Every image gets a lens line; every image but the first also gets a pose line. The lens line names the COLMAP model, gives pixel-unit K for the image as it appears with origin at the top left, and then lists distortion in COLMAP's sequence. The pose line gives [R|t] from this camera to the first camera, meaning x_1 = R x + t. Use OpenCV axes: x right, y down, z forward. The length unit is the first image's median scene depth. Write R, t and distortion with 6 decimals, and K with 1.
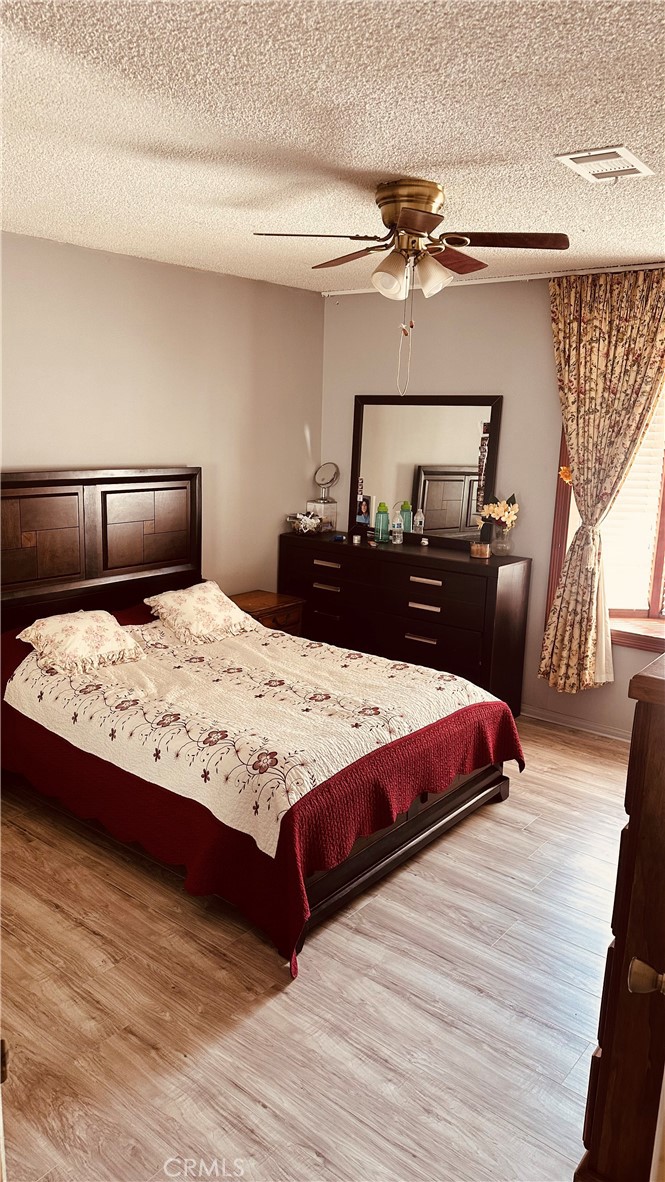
lens RADIAL K [[825.5, 0, 334.4], [0, 825.5, 589.3], [0, 0, 1]] dist [0.083352, -0.098281]
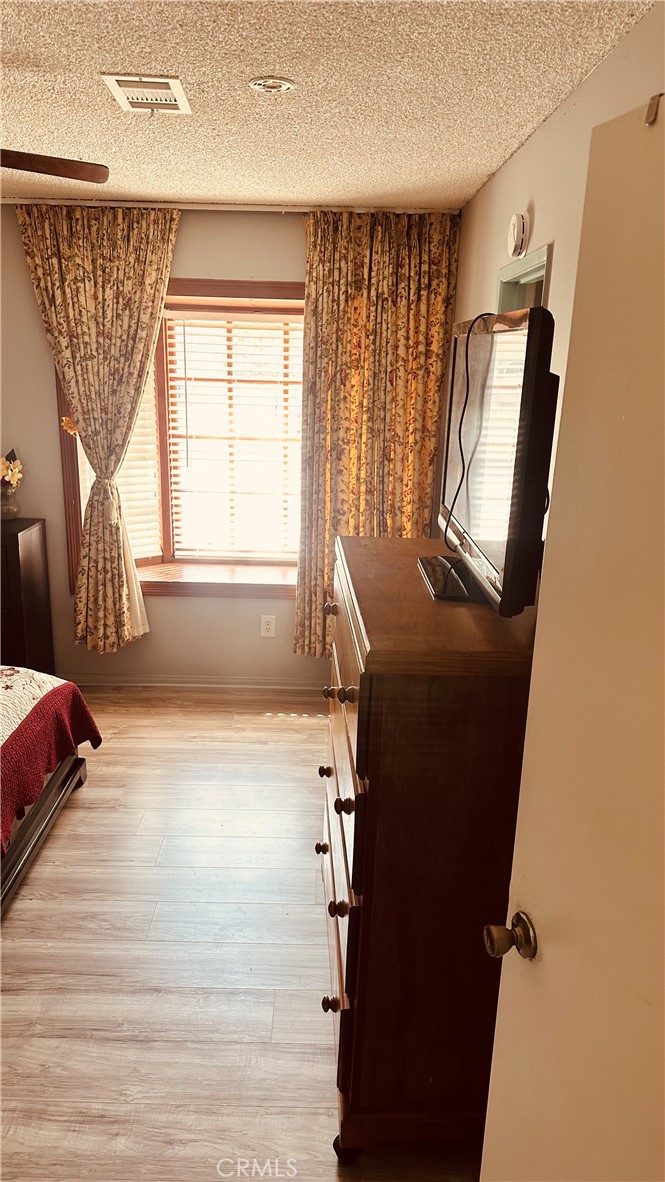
lens RADIAL K [[825.5, 0, 337.6], [0, 825.5, 600.2], [0, 0, 1]] dist [0.083352, -0.098281]
pose [[0.780193, -0.182692, 0.598266, -0.089712], [0.129502, 0.982854, 0.131252, -0.032231], [-0.611987, -0.024925, 0.790475, 0.076781]]
